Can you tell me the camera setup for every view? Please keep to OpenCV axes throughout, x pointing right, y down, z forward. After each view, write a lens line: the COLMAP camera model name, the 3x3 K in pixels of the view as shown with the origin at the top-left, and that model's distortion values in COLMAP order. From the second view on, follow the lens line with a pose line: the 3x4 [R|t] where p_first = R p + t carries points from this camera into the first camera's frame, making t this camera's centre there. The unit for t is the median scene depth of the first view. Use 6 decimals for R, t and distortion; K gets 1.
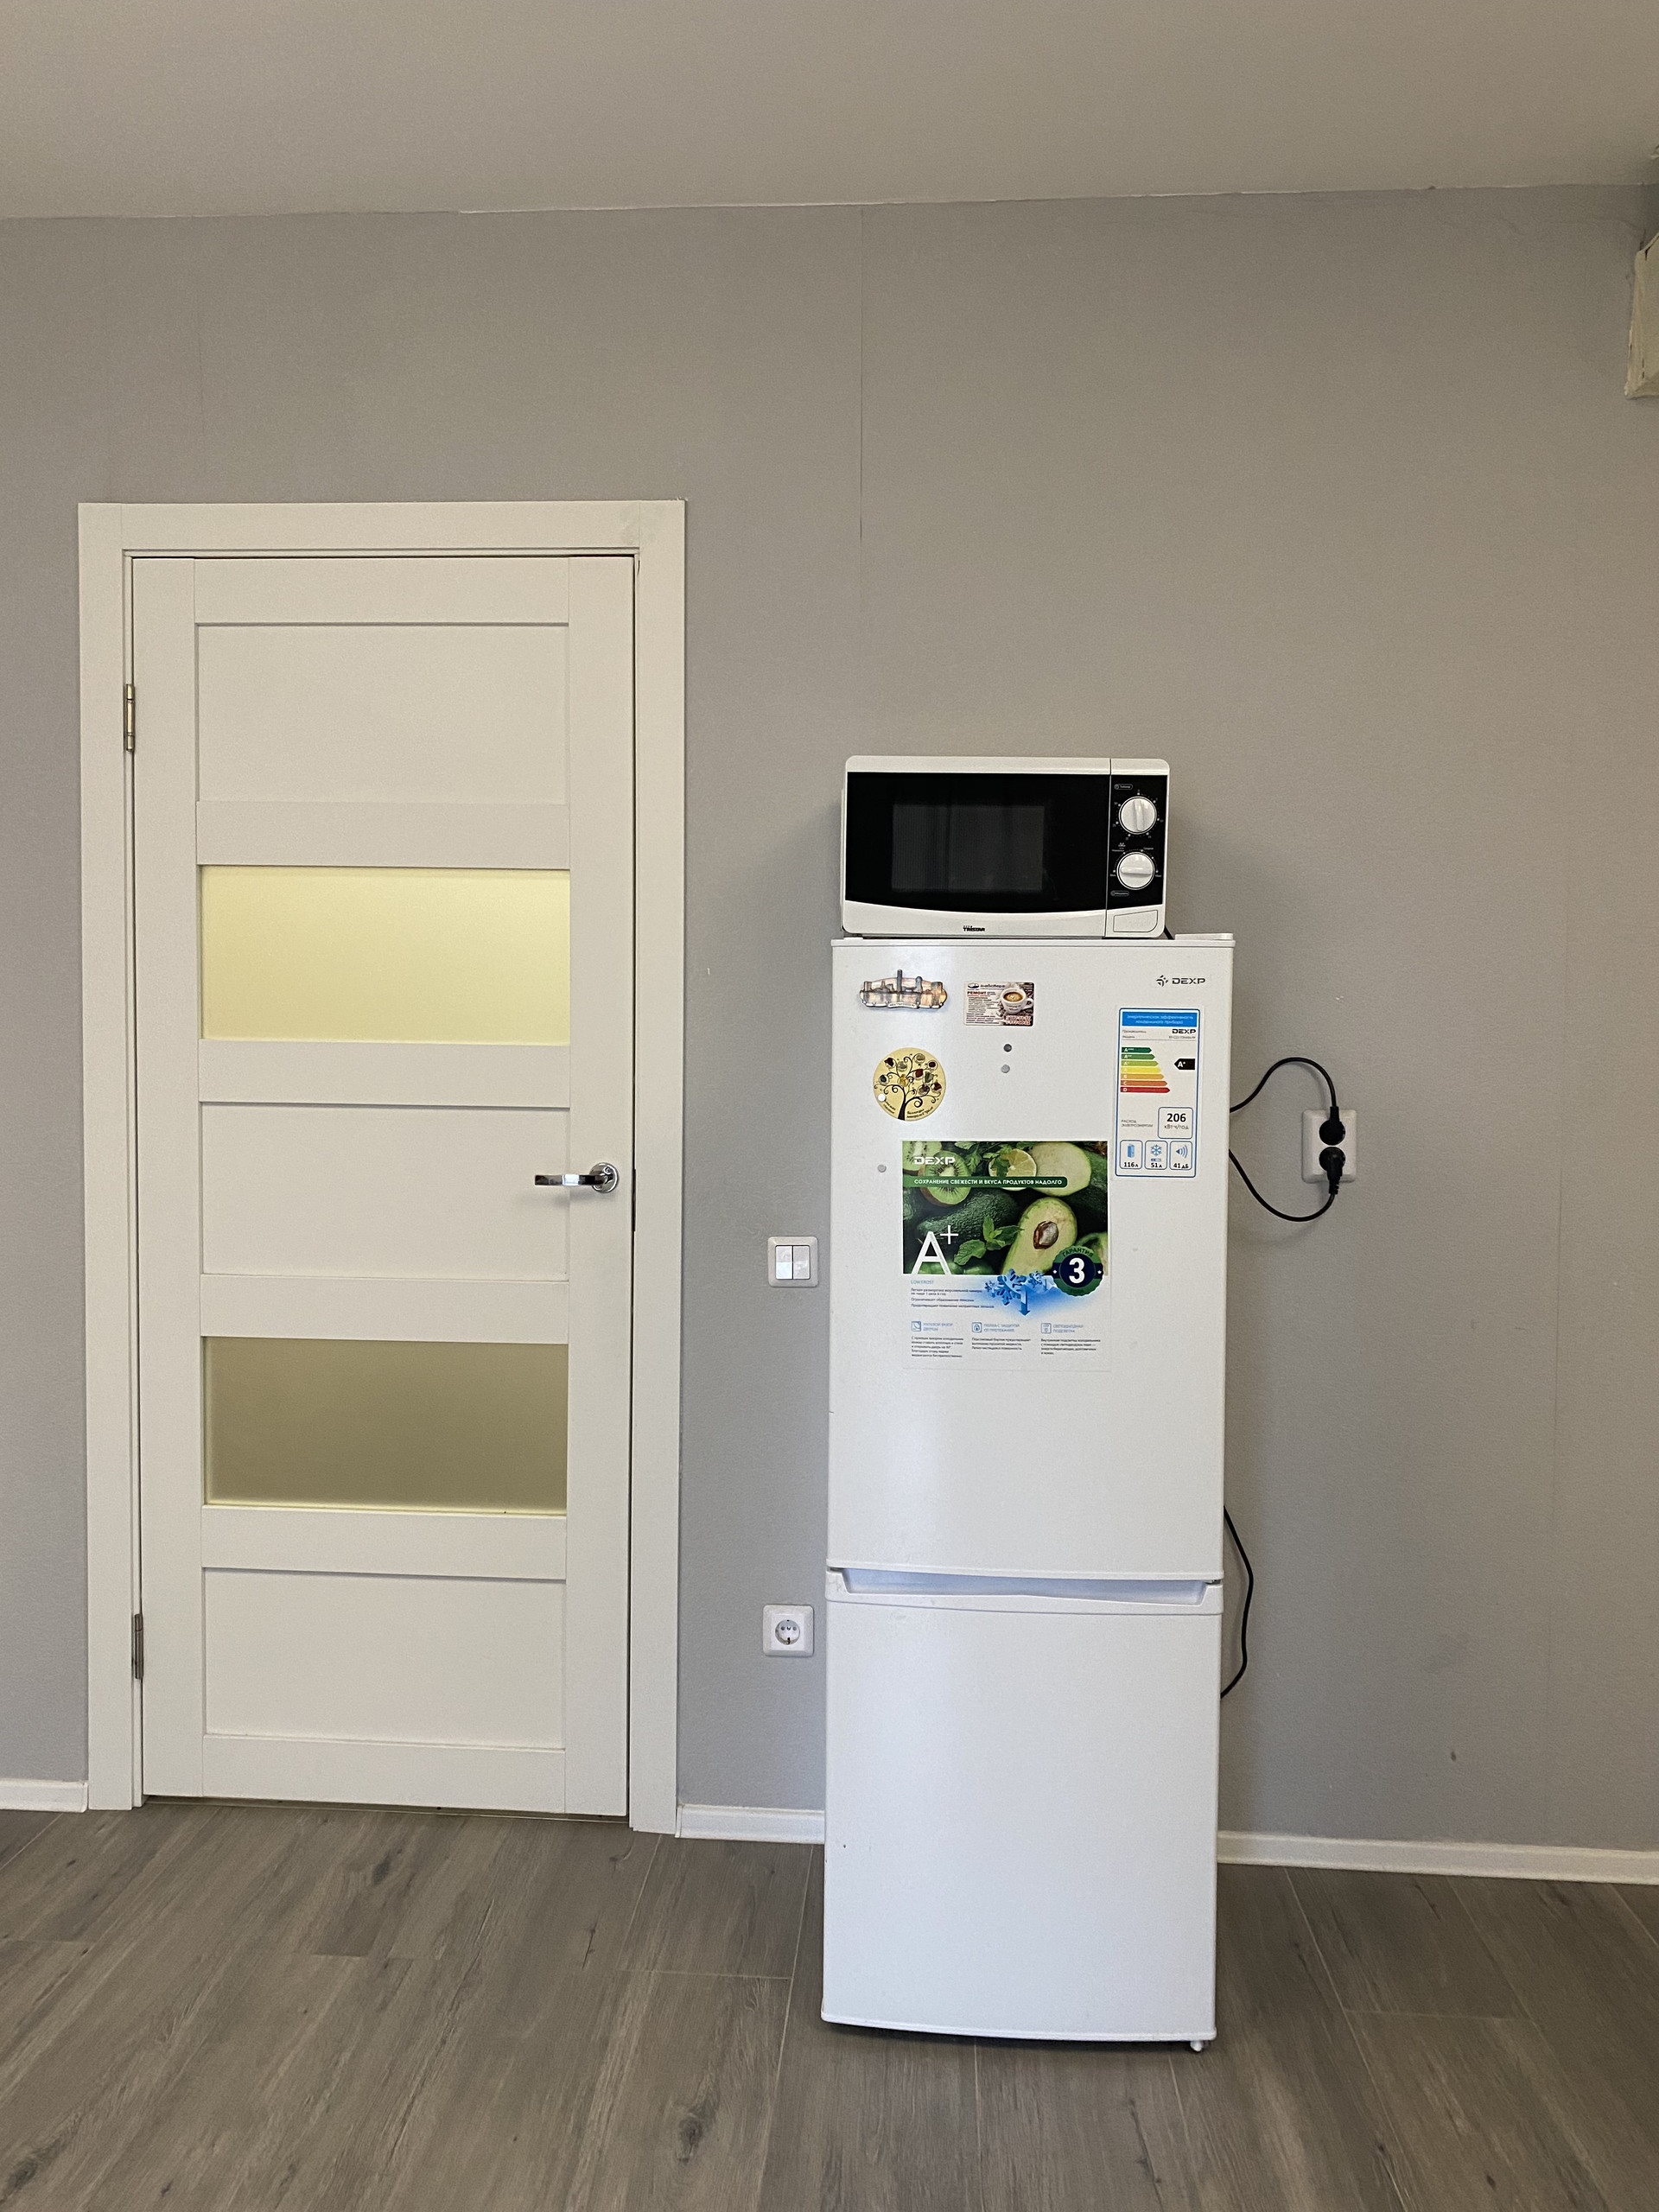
lens RADIAL K [[1677.4, 0, 824.3], [0, 1677.4, 1096.2], [0, 0, 1]] dist [0.054013, -0.077879]
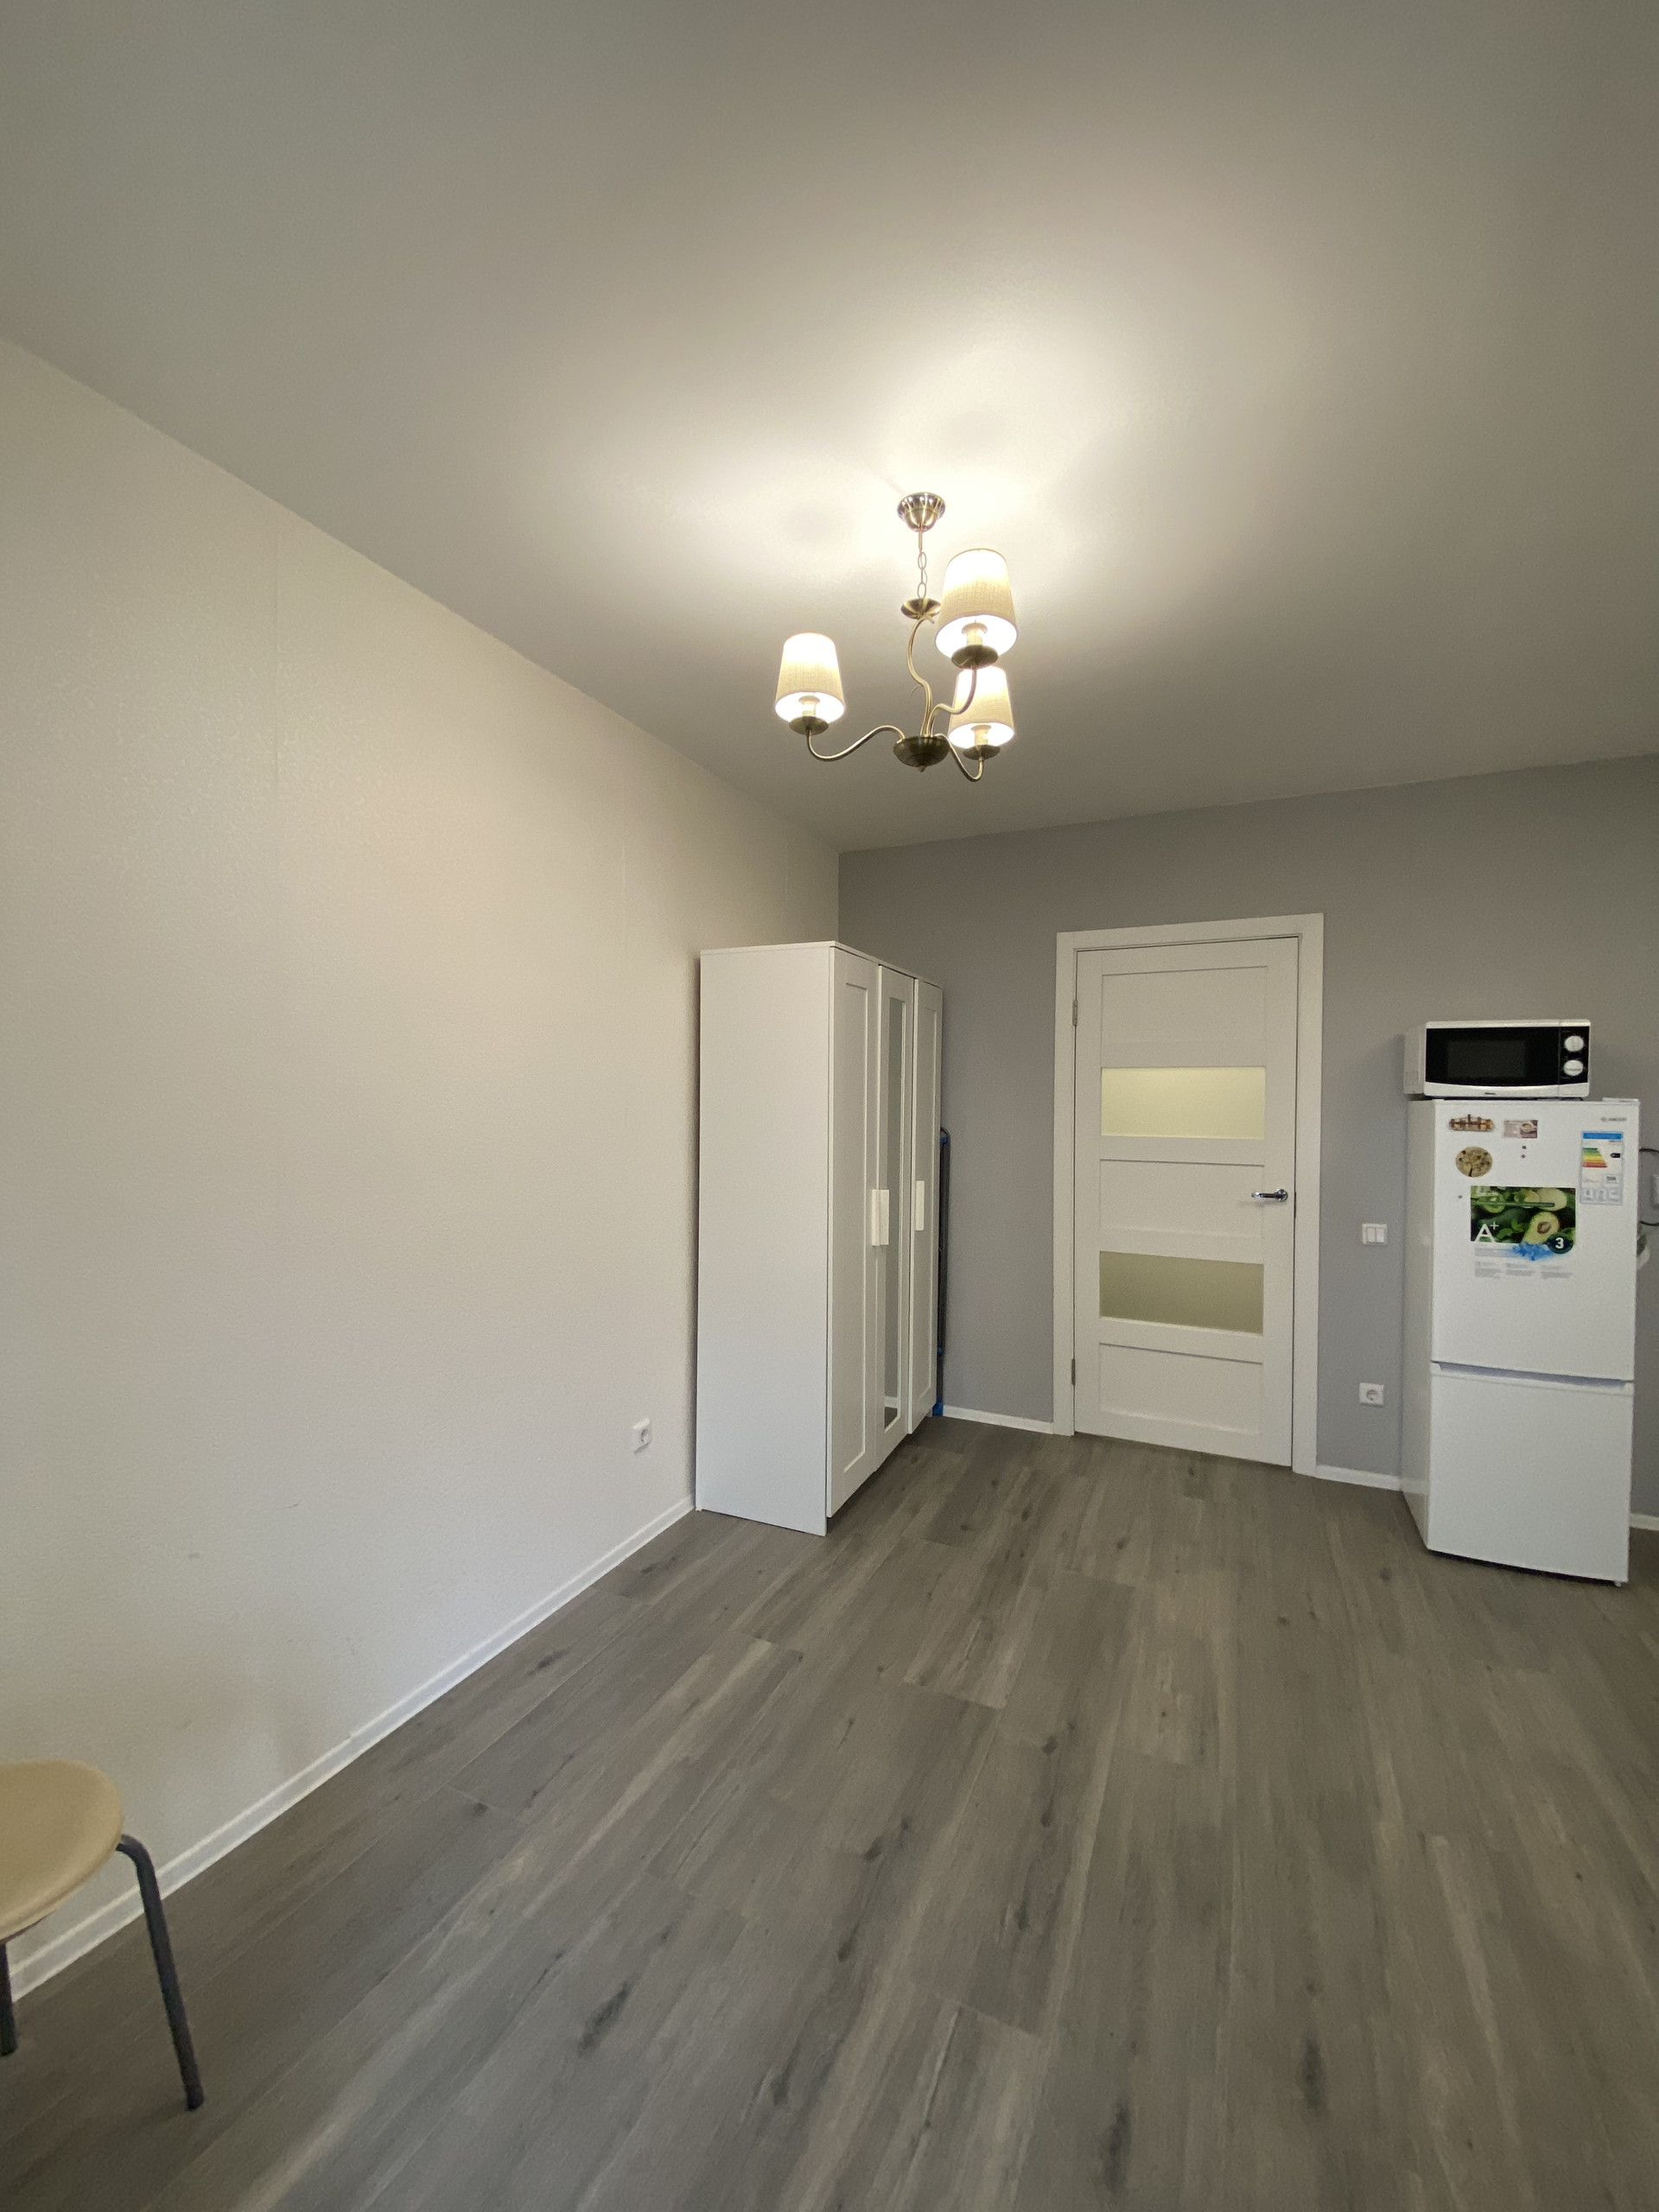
lens RADIAL K [[889.5, 0, 812.5], [0, 889.5, 1112.9], [0, 0, 1]] dist [-0.003181, -0.010193]
pose [[0.929368, -0.001951, -0.369151, -0.350426], [-0.009940, 0.999491, -0.030308, -0.028776], [0.369022, 0.031837, 0.928875, -0.513298]]
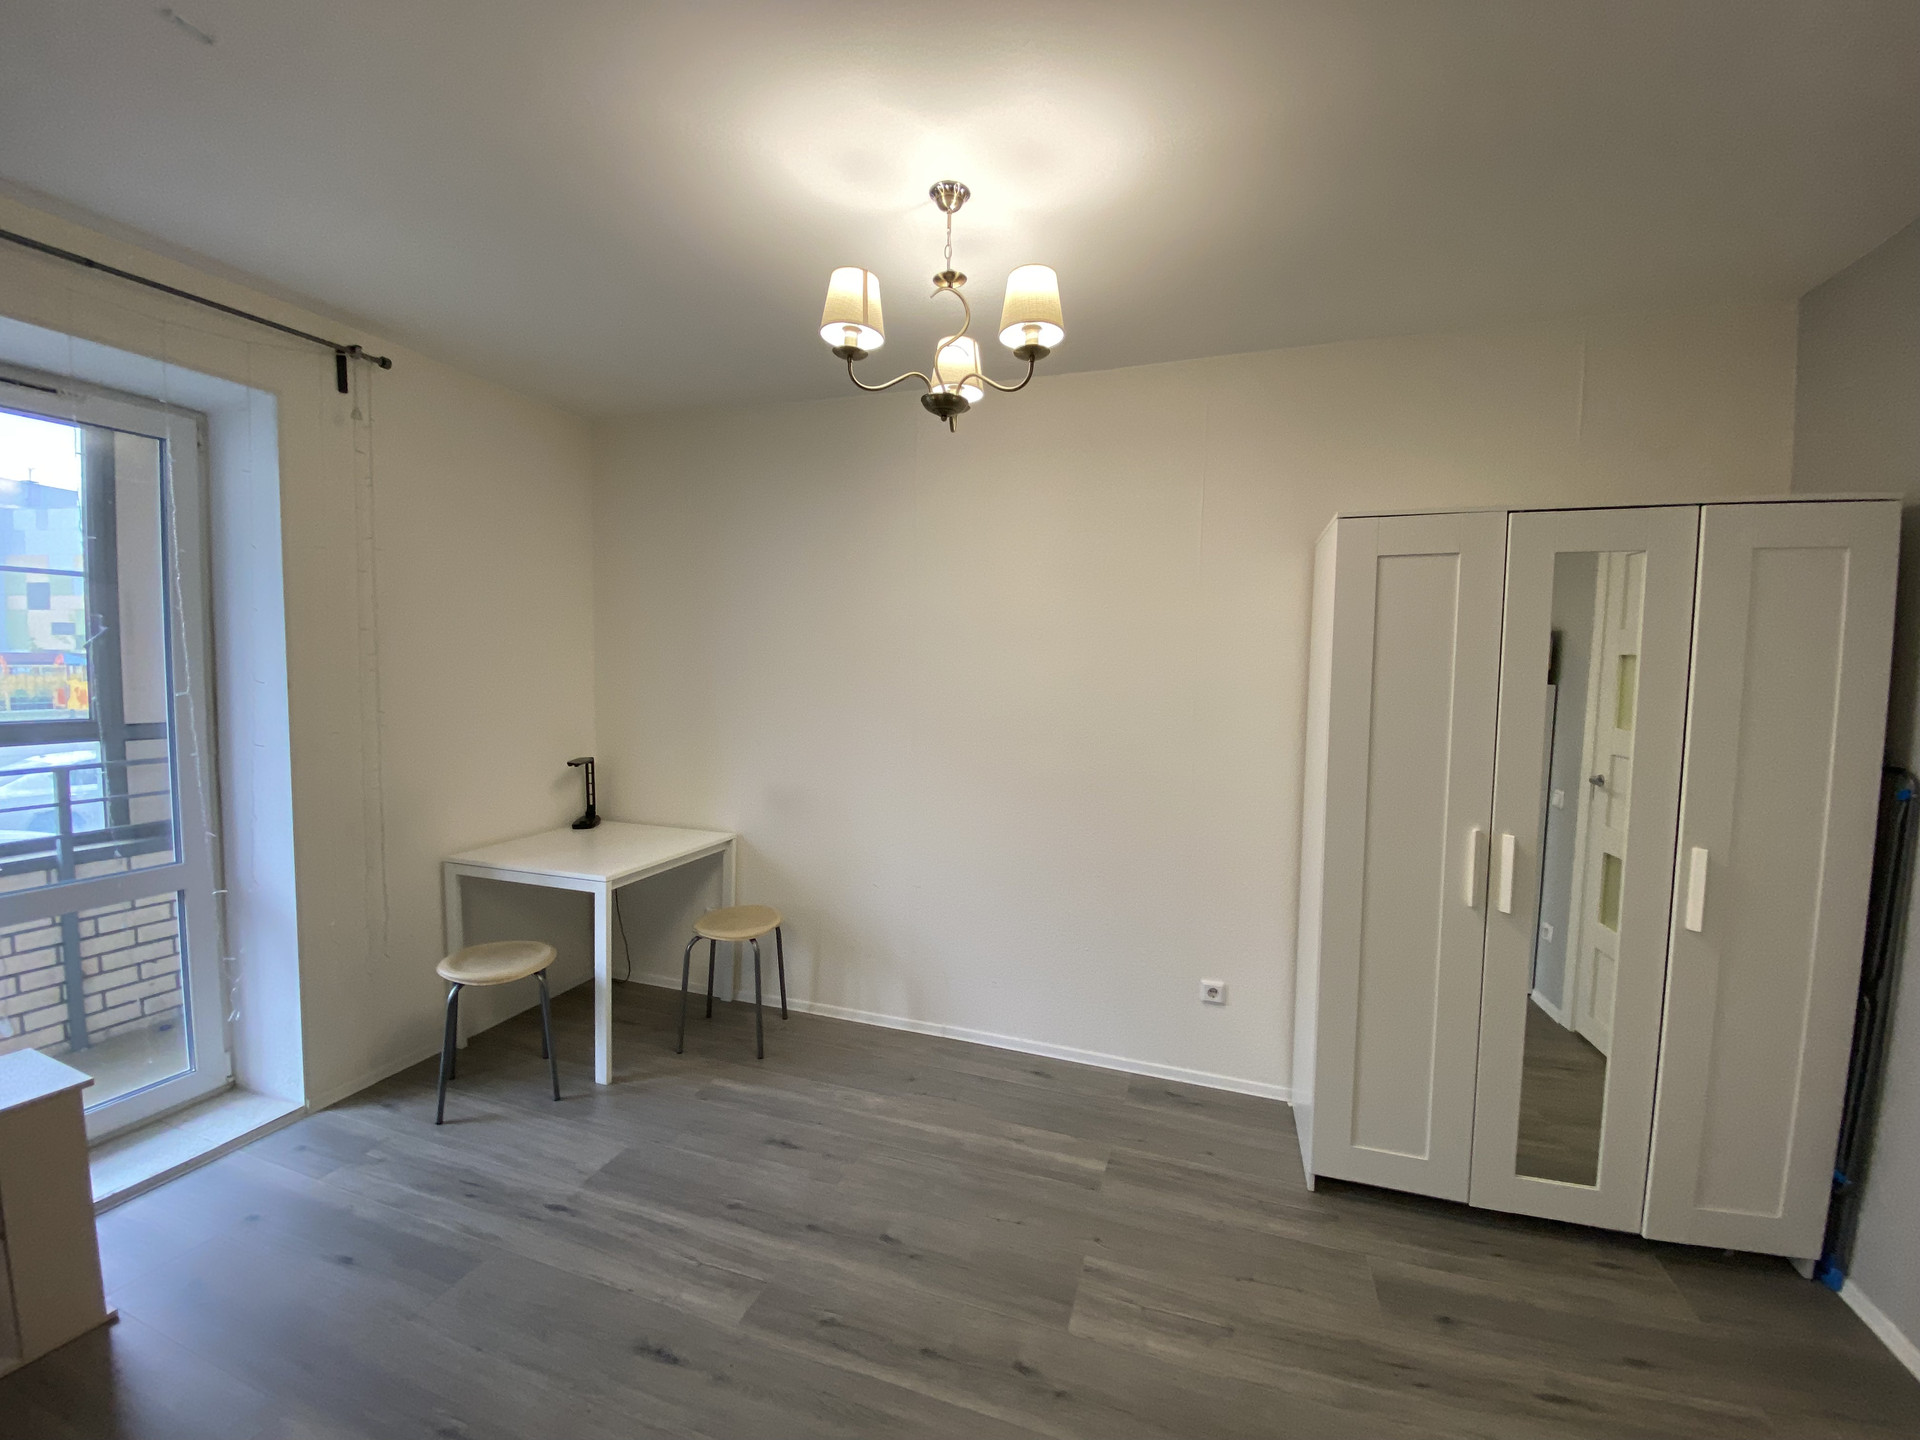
lens RADIAL K [[772.1, 0, 974.5], [0, 772.1, 724.8], [0, 0, 1]] dist [-0.003181, -0.010193]
pose [[-0.246089, 0.050232, -0.967945, 0.243980], [-0.073430, 0.994820, 0.070295, -0.095060], [0.966462, 0.088375, -0.241125, 0.497700]]
